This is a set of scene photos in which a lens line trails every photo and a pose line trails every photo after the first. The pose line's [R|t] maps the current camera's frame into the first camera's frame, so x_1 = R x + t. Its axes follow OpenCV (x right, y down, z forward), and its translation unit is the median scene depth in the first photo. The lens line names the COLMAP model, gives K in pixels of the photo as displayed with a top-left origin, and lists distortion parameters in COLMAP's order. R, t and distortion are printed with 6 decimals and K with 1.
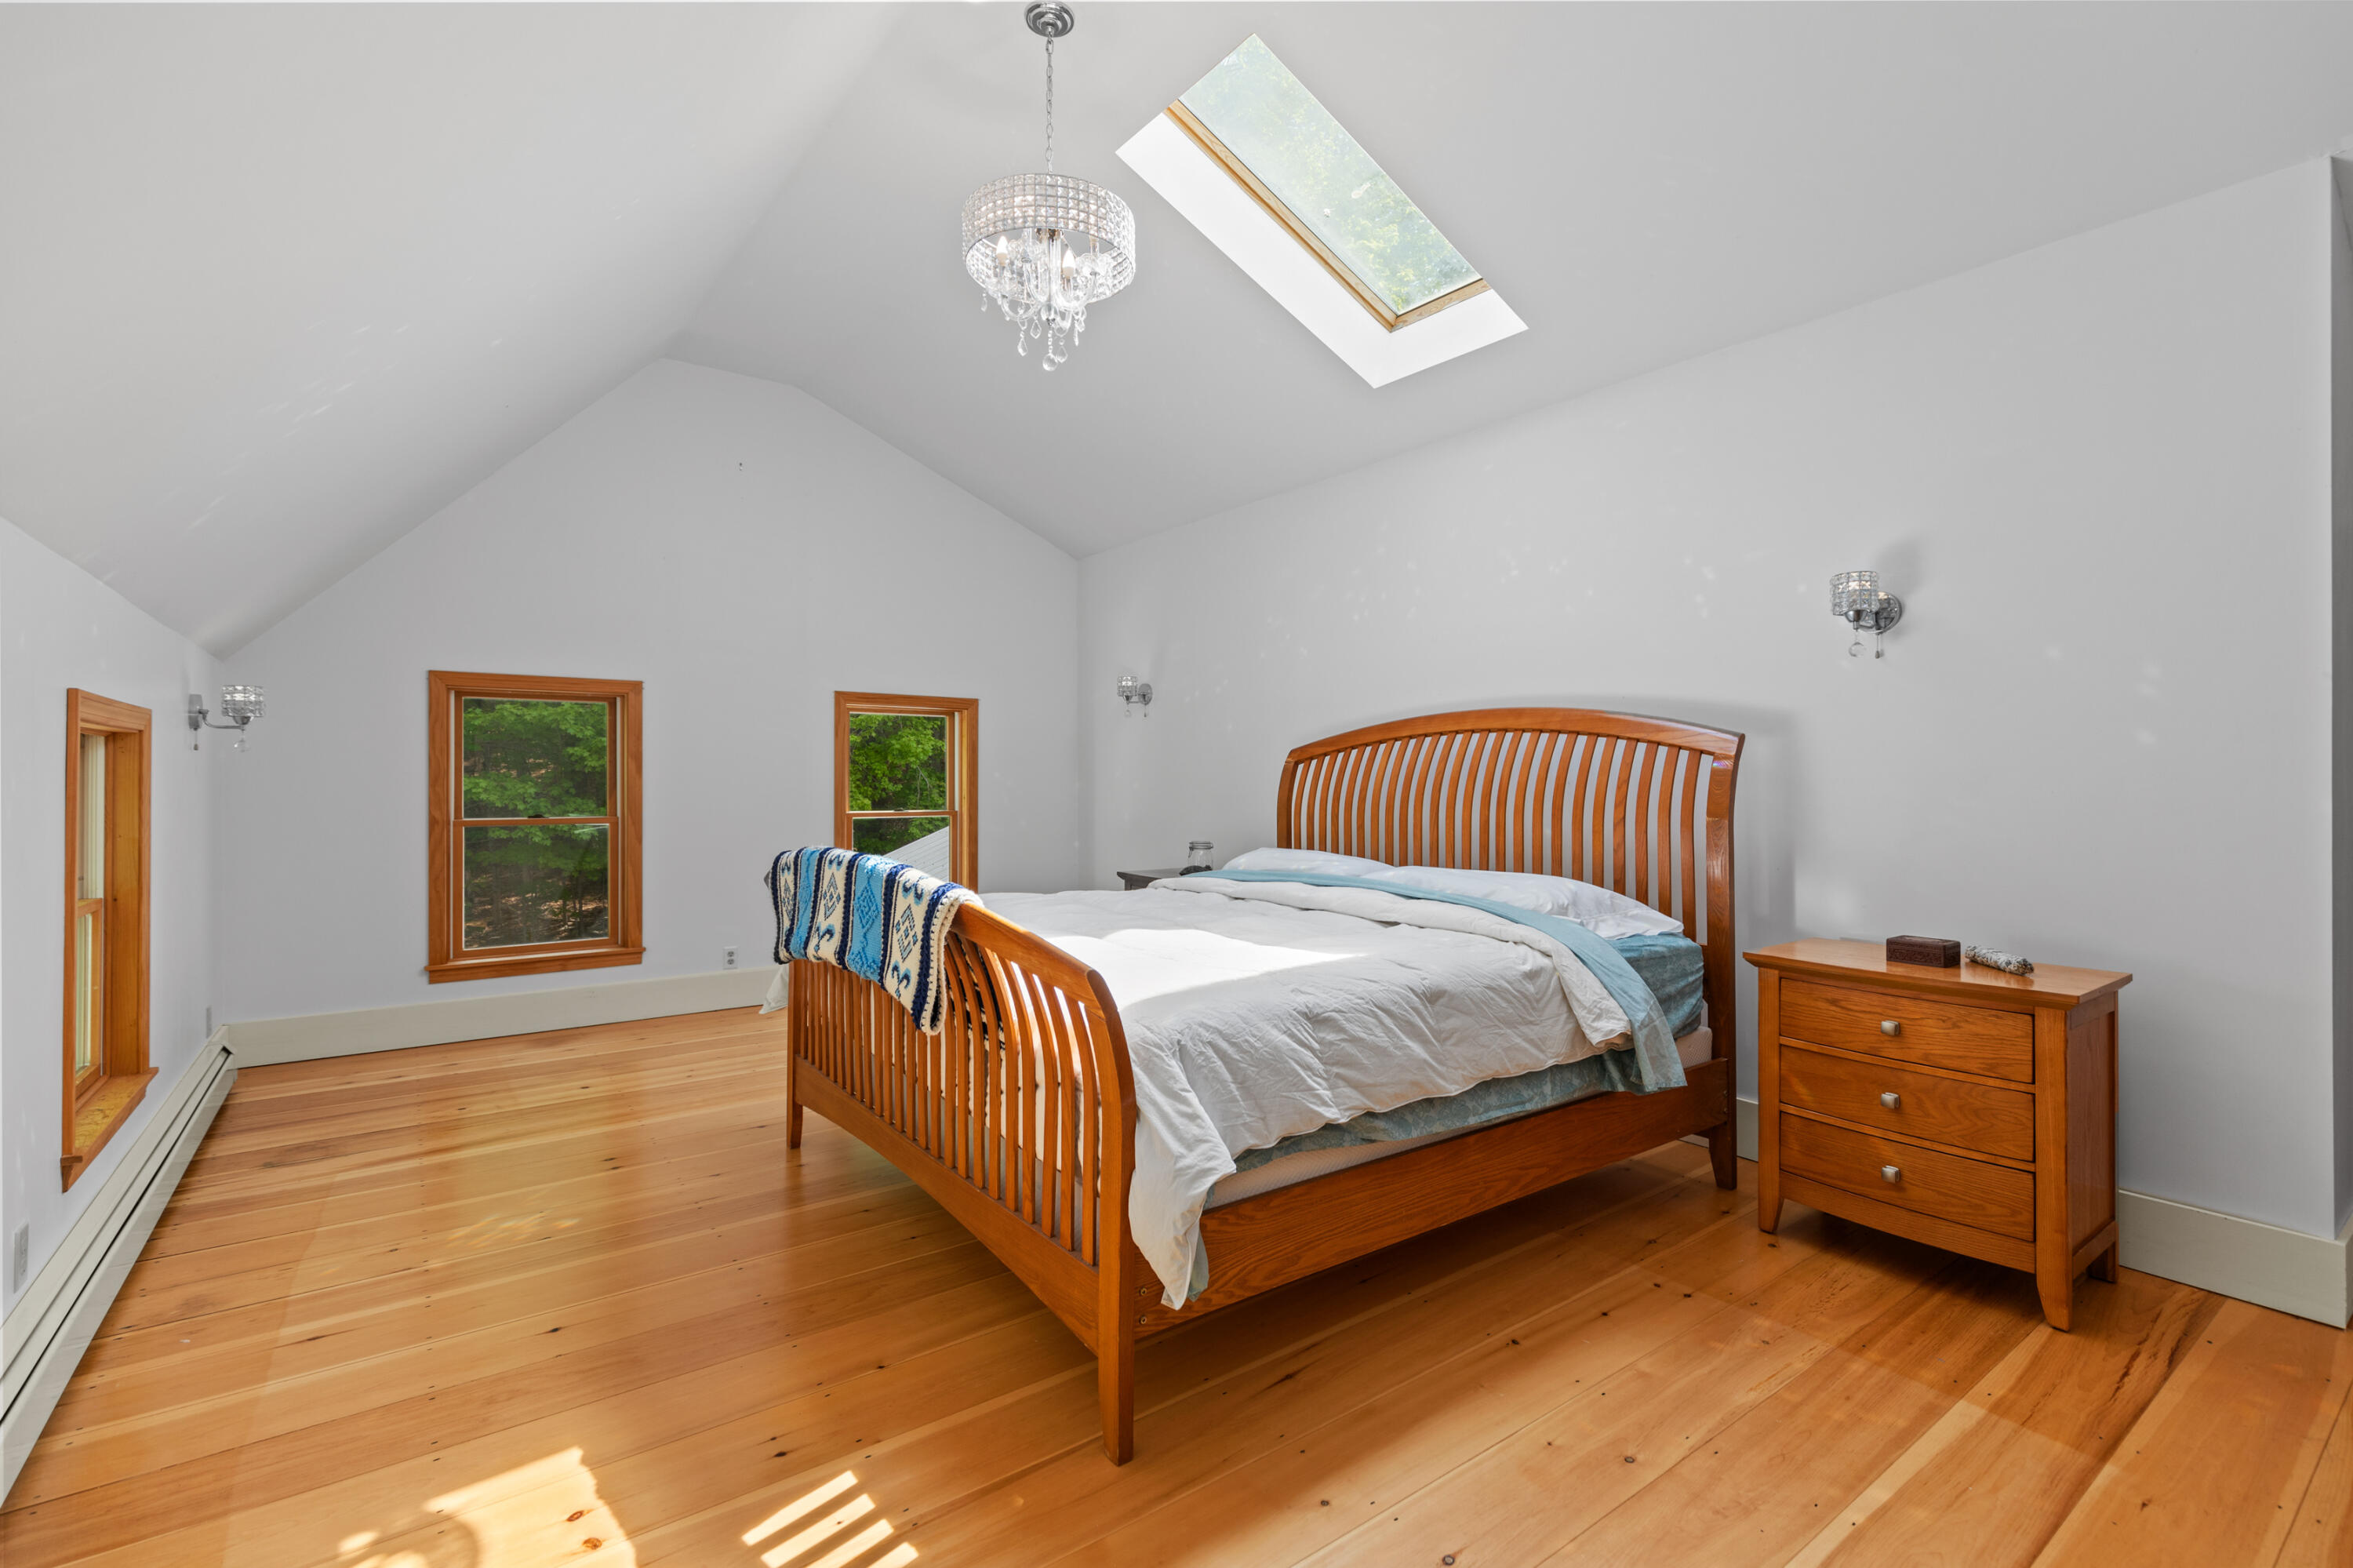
lens RADIAL K [[1070.0, 0, 1177.2], [0, 1070.0, 777.8], [0, 0, 1]] dist [0.015431, -0.001725]
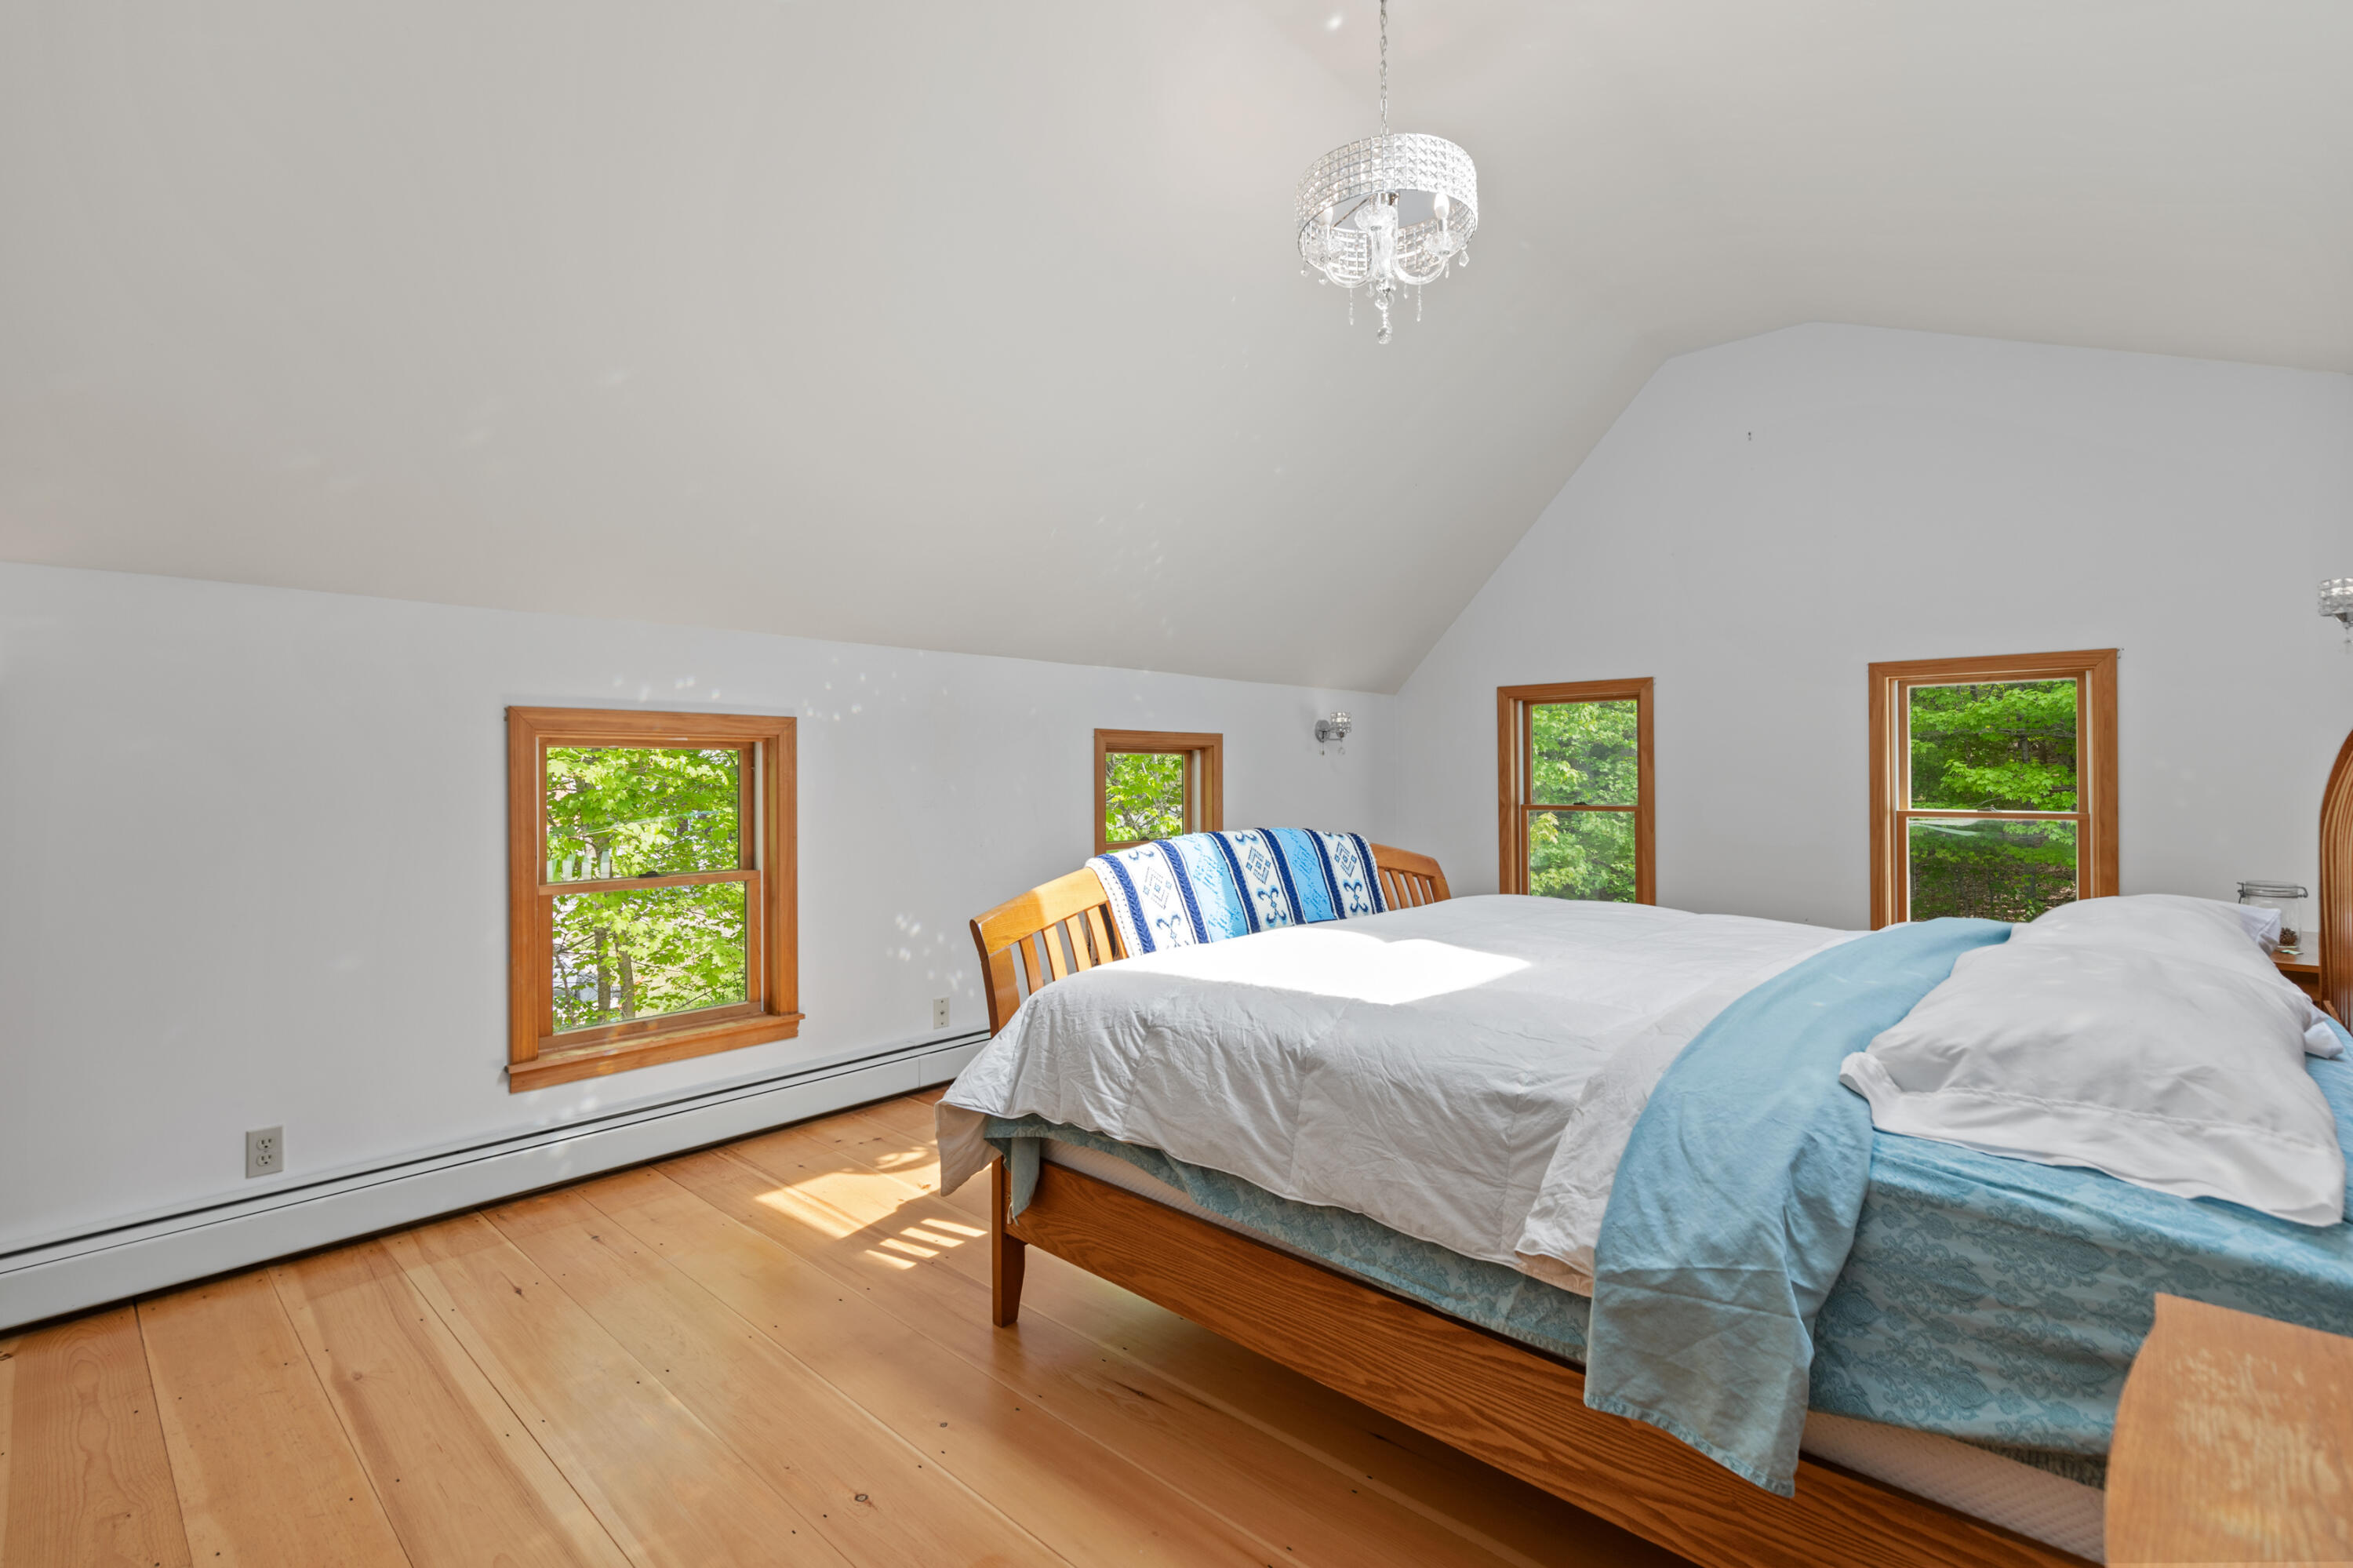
lens RADIAL K [[1070.0, 0, 1172.9], [0, 1070.0, 784.0], [0, 0, 1]] dist [0.015431, -0.001725]
pose [[0.174164, 0.006485, -0.984695, 0.939244], [0.007455, 0.999941, 0.007904, 0.005281], [0.984688, -0.008718, 0.174105, 0.774484]]
